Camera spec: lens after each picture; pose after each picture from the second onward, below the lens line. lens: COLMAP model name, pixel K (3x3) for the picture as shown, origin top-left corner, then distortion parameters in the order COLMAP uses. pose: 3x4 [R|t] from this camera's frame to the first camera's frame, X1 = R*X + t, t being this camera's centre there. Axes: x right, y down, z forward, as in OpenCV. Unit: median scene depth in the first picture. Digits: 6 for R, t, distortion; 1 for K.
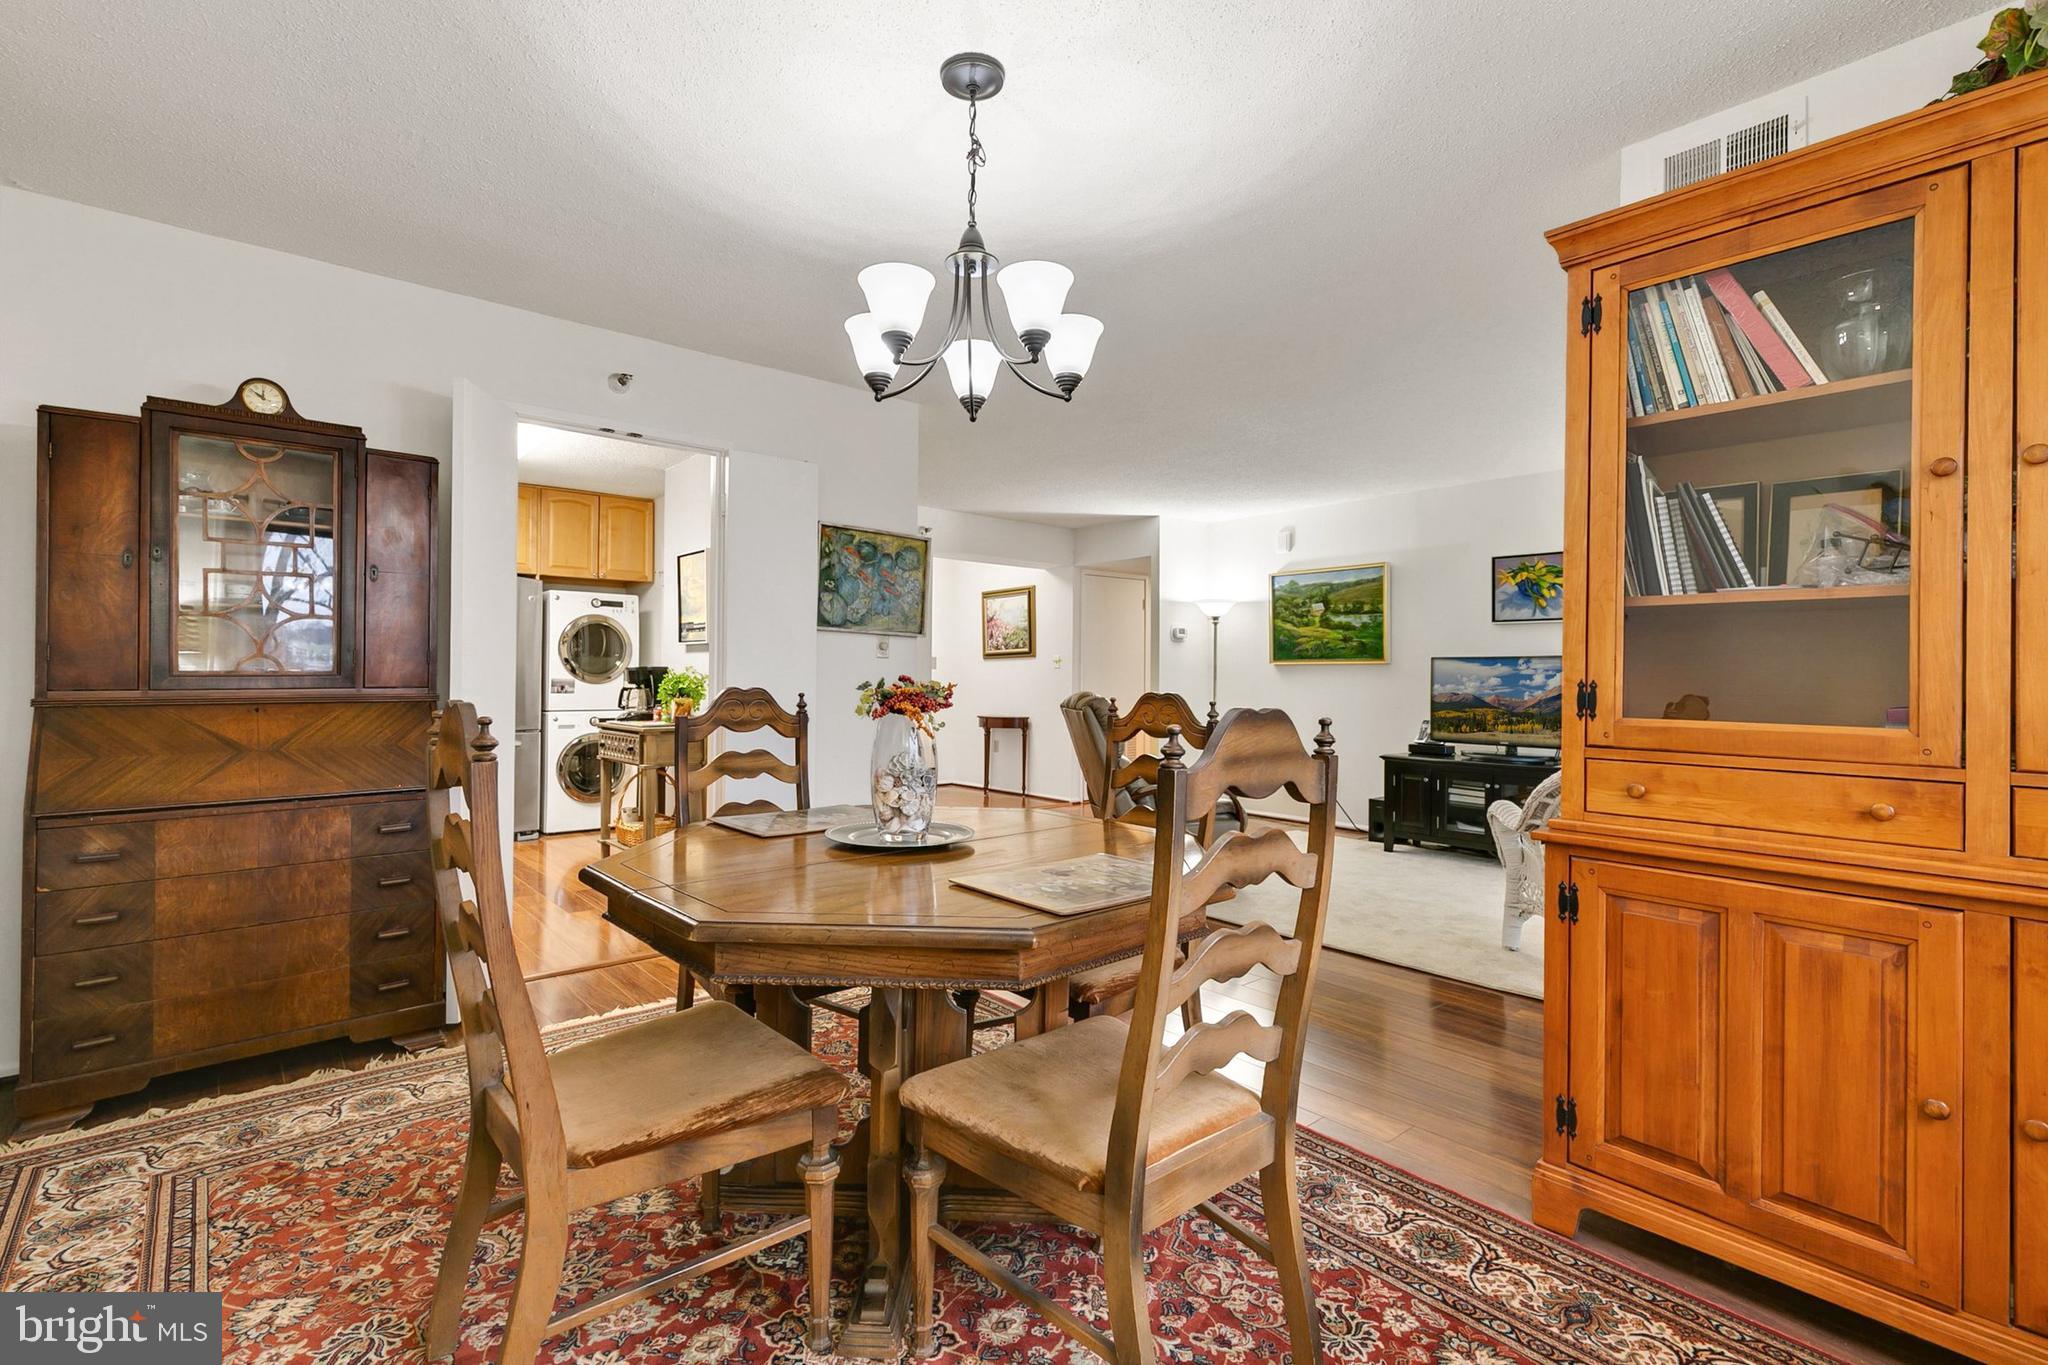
lens RADIAL K [[924.2, 0, 1024.0], [0, 924.2, 682.5], [0, 0, 1]] dist [0.004559, 0.000796]
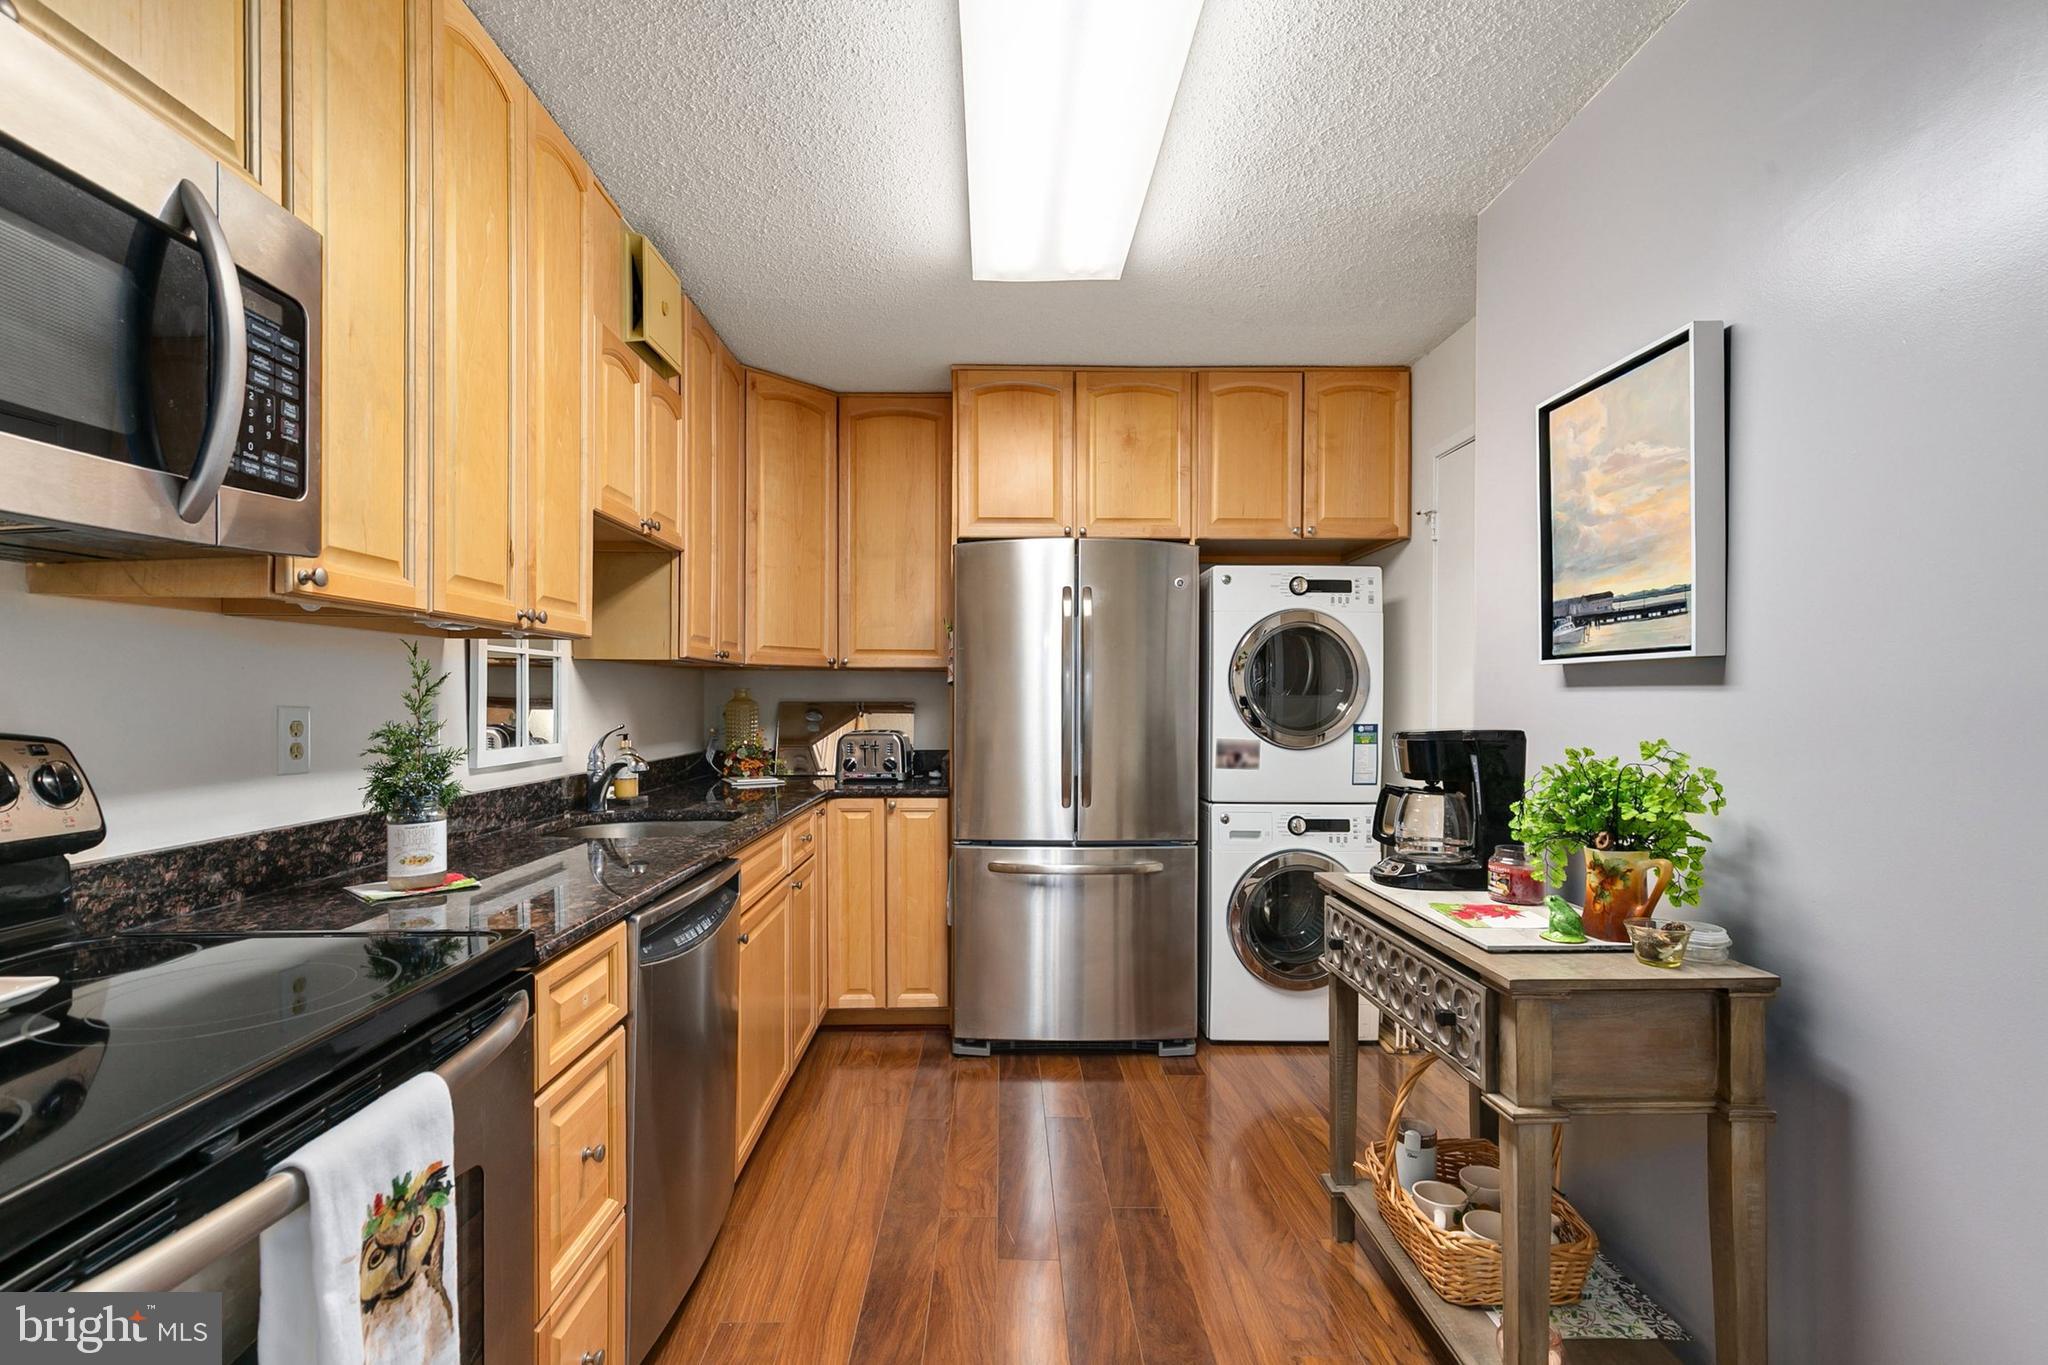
lens RADIAL K [[921.0, 0, 1020.5], [0, 921.0, 710.4], [0, 0, 1]] dist [0.001512, 0.000218]
pose [[0.769716, -0.000054, -0.638387, -0.390047], [0.005309, 0.999966, 0.006316, -0.035331], [0.638365, -0.008251, 0.769690, 0.779908]]
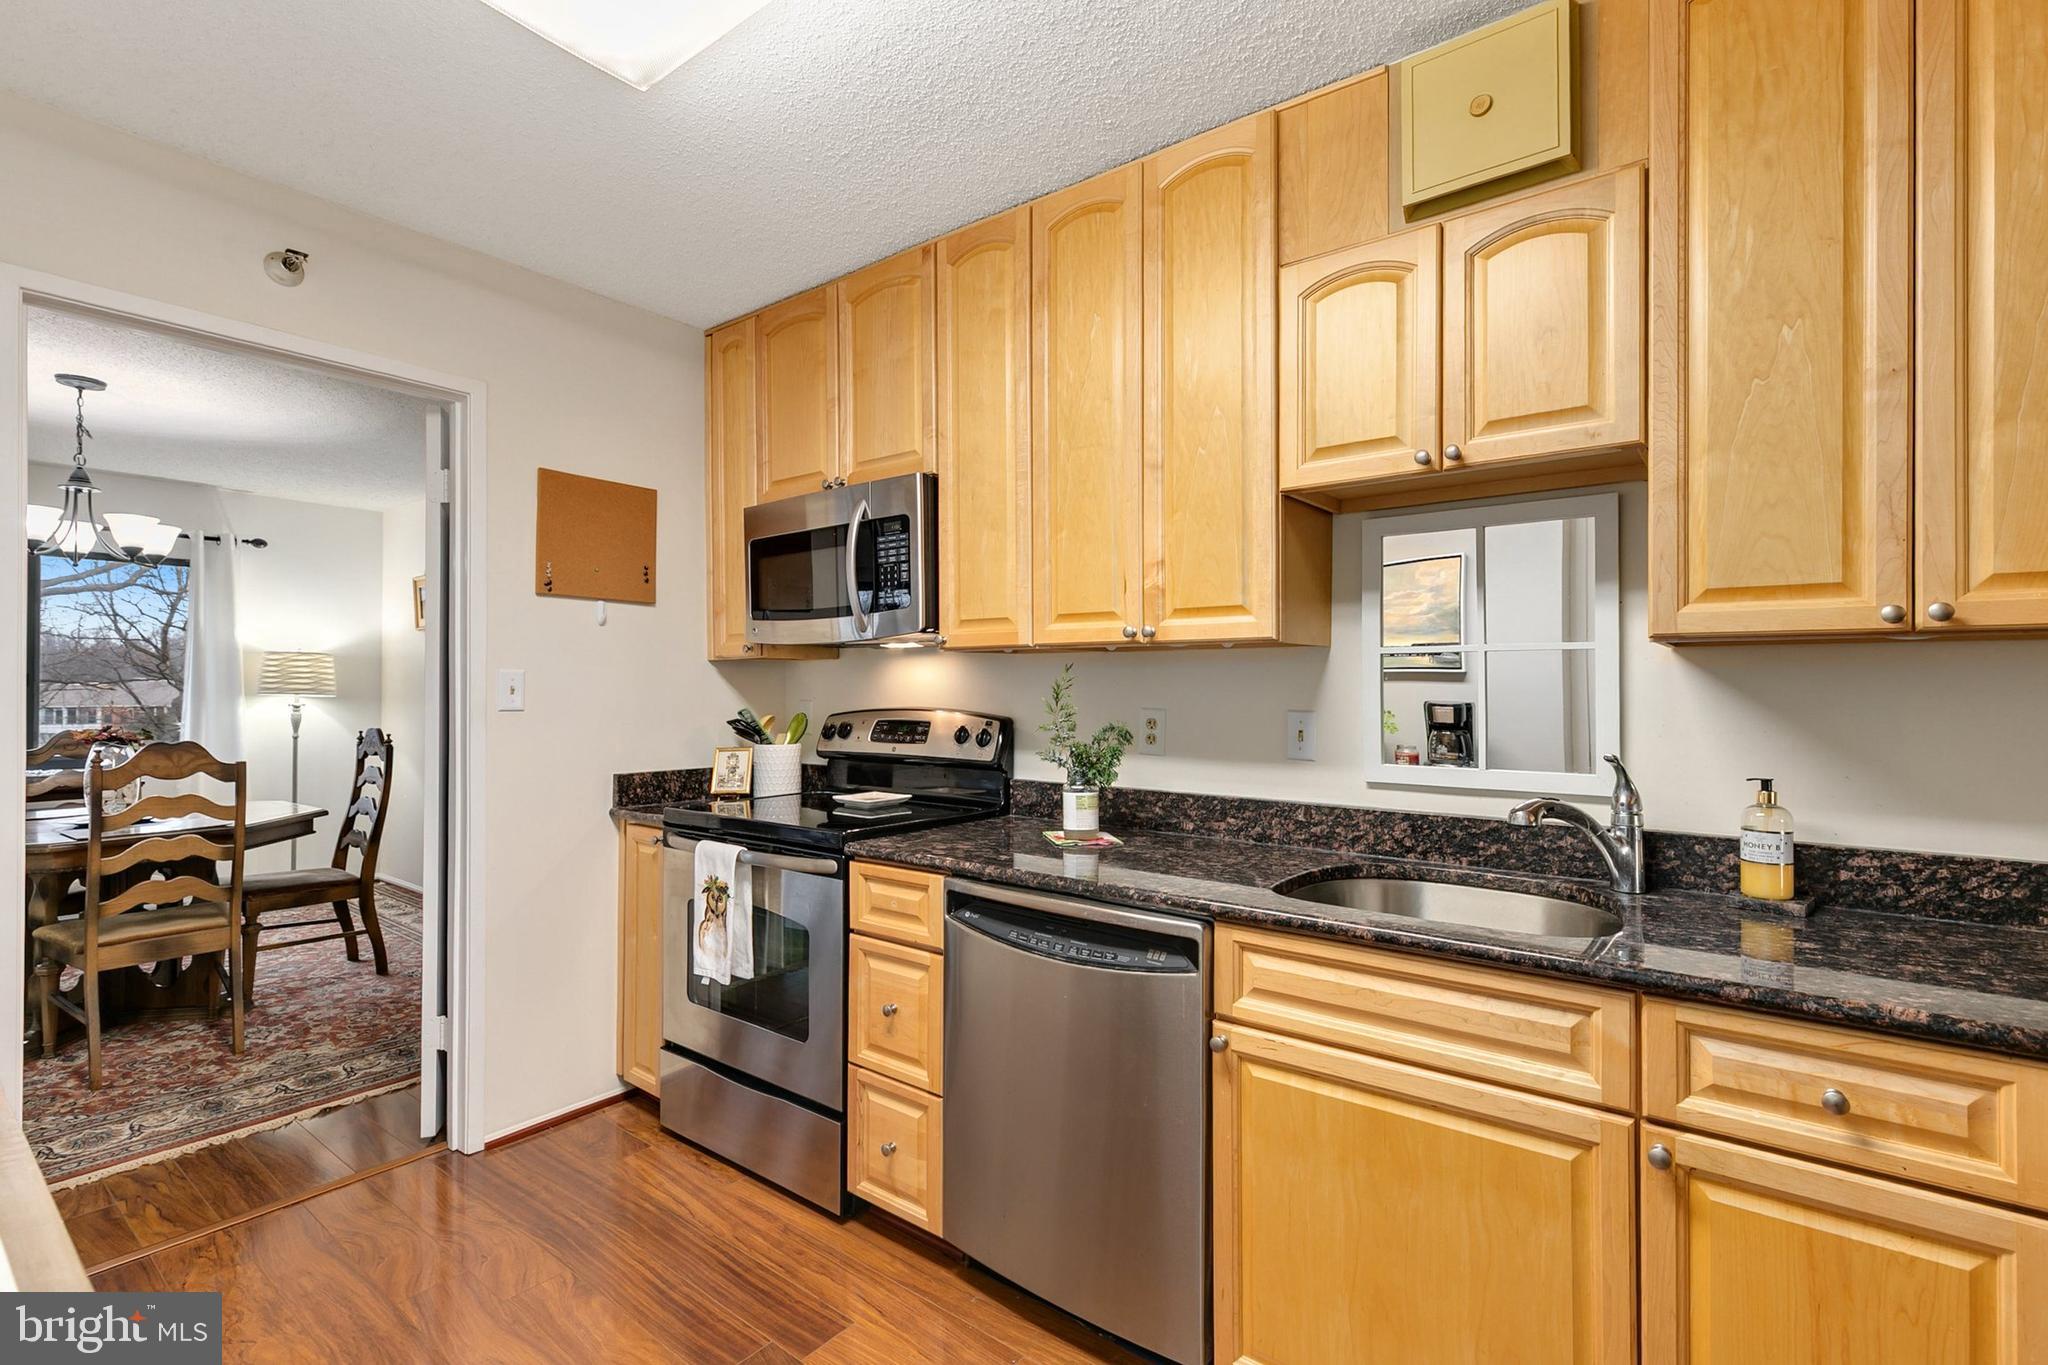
lens RADIAL K [[924.2, 0, 1024.0], [0, 924.2, 682.5], [0, 0, 1]] dist [0.004559, 0.000796]
pose [[-0.978729, -0.015023, -0.204608, -0.675686], [-0.014323, 0.999885, -0.004902, -0.048279], [0.204659, -0.001867, -0.978832, 1.414553]]
